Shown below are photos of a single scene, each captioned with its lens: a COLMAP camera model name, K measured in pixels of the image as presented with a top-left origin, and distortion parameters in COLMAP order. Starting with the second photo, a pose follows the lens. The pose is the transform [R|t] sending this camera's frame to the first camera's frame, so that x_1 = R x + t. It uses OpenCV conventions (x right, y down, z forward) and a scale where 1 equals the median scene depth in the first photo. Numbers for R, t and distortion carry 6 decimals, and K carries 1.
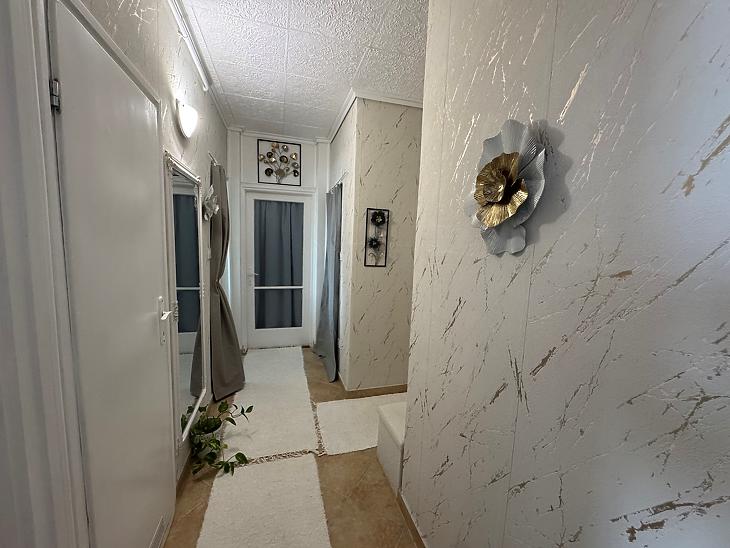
lens RADIAL K [[294.3, 0, 362.9], [0, 294.3, 270.8], [0, 0, 1]] dist [-0.006464, 0.000632]
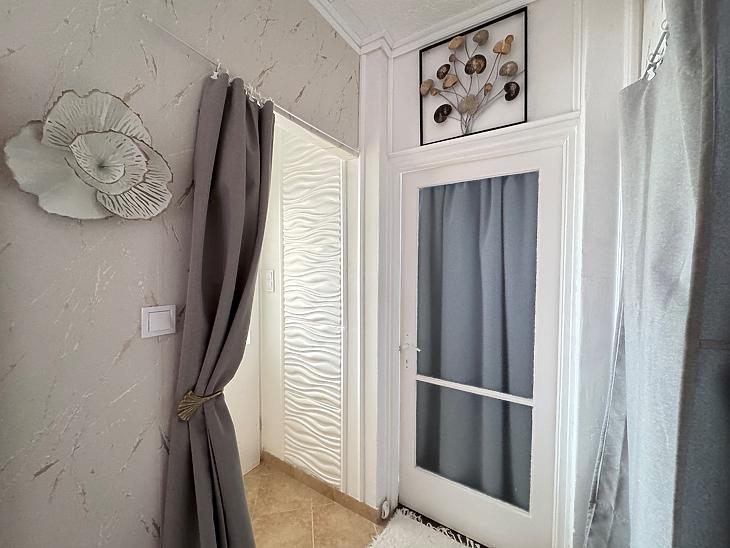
lens RADIAL K [[294.3, 0, 367.6], [0, 294.3, 272.4], [0, 0, 1]] dist [-0.006464, 0.000632]
pose [[0.660711, -0.009220, -0.750584, -0.077210], [-0.064751, 0.995497, -0.069226, -0.073443], [0.747843, 0.094339, 0.657139, 0.664534]]
